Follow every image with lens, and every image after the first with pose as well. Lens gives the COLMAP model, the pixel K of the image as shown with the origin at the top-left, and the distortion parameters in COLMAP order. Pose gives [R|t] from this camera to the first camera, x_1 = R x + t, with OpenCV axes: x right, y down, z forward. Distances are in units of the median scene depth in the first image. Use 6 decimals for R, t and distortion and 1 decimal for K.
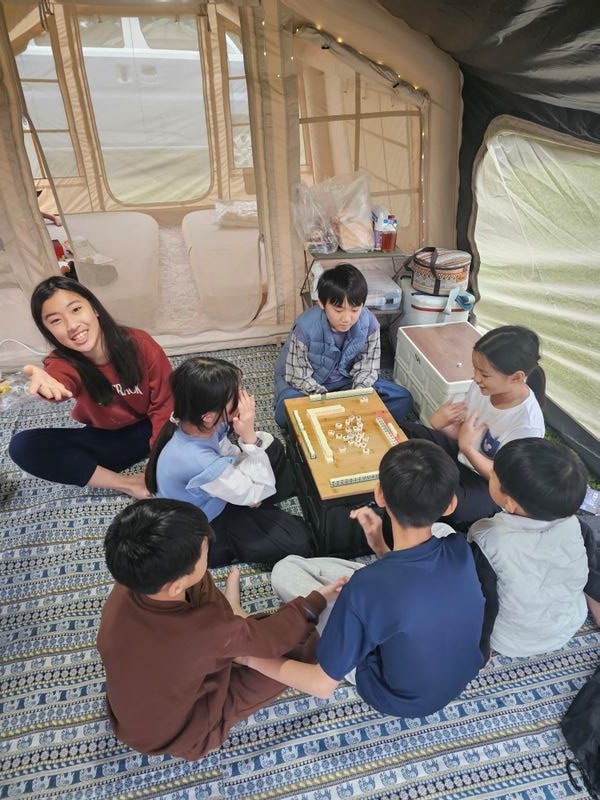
lens RADIAL K [[543.6, 0, 318.0], [0, 543.6, 400.8], [0, 0, 1]] dist [0.033116, -0.002402]
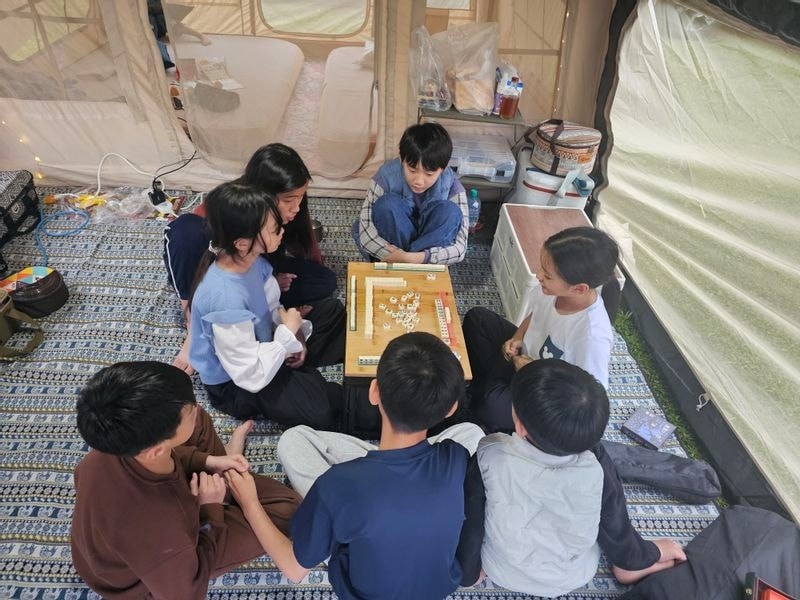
lens RADIAL K [[539.8, 0, 400.0], [0, 539.8, 300.0], [0, 0, 1]] dist [0.020684, 0.001824]
pose [[0.975600, 0.181707, -0.123234, 0.124705], [-0.170217, 0.980502, 0.098190, -0.036200], [0.138673, -0.074817, 0.987508, 0.066226]]
